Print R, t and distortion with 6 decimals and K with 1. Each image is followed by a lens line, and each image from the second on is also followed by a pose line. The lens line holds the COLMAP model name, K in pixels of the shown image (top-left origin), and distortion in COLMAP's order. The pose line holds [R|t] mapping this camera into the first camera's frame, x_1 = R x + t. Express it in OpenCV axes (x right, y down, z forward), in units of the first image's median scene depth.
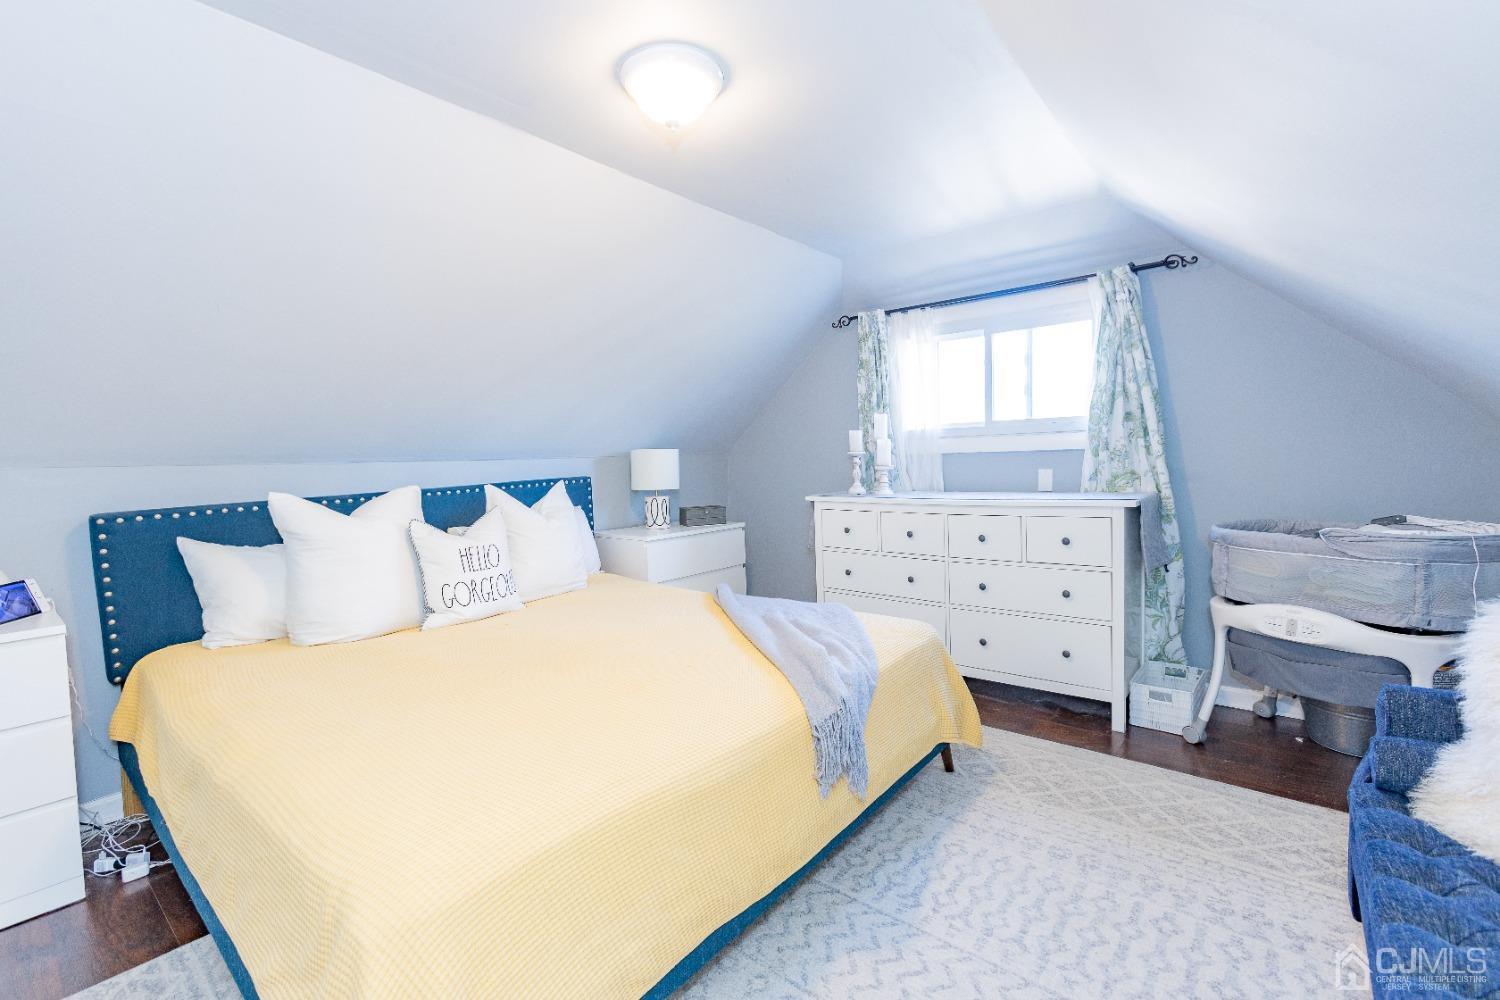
lens RADIAL K [[664.6, 0, 776.6], [0, 664.6, 492.7], [0, 0, 1]] dist [-0.021288, 0.009448]
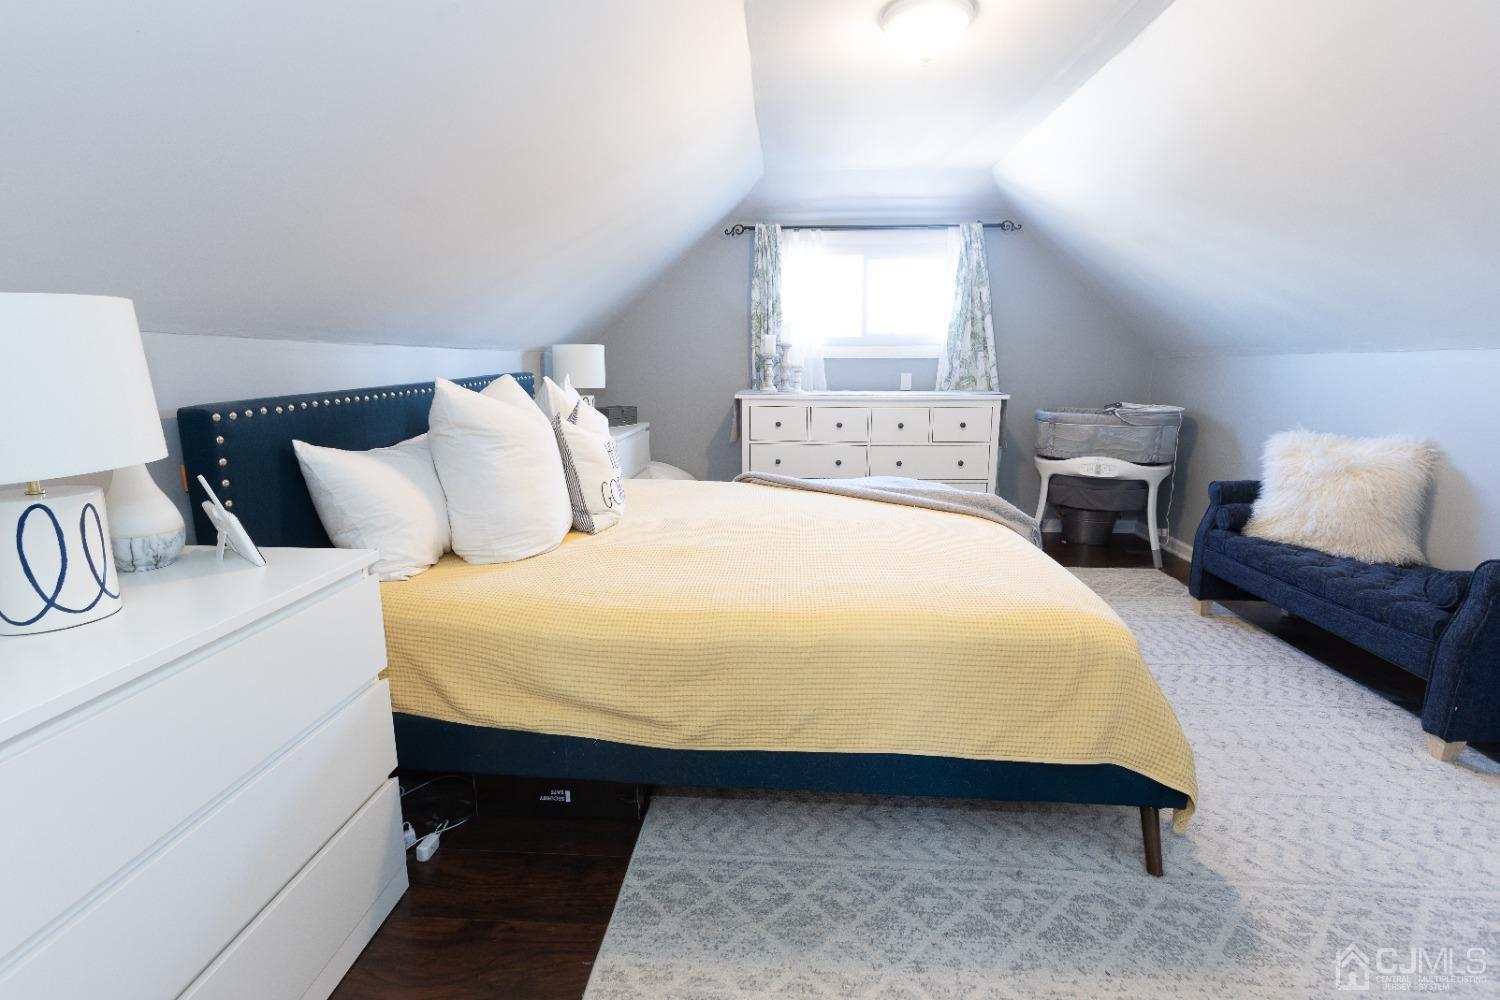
lens RADIAL K [[664.6, 0, 776.6], [0, 664.6, 492.7], [0, 0, 1]] dist [-0.021288, 0.009448]
pose [[0.807791, -0.084684, 0.583354, -0.646450], [0.009194, 0.991316, 0.131176, 0.026585], [-0.589397, -0.100599, 0.801555, 0.091326]]
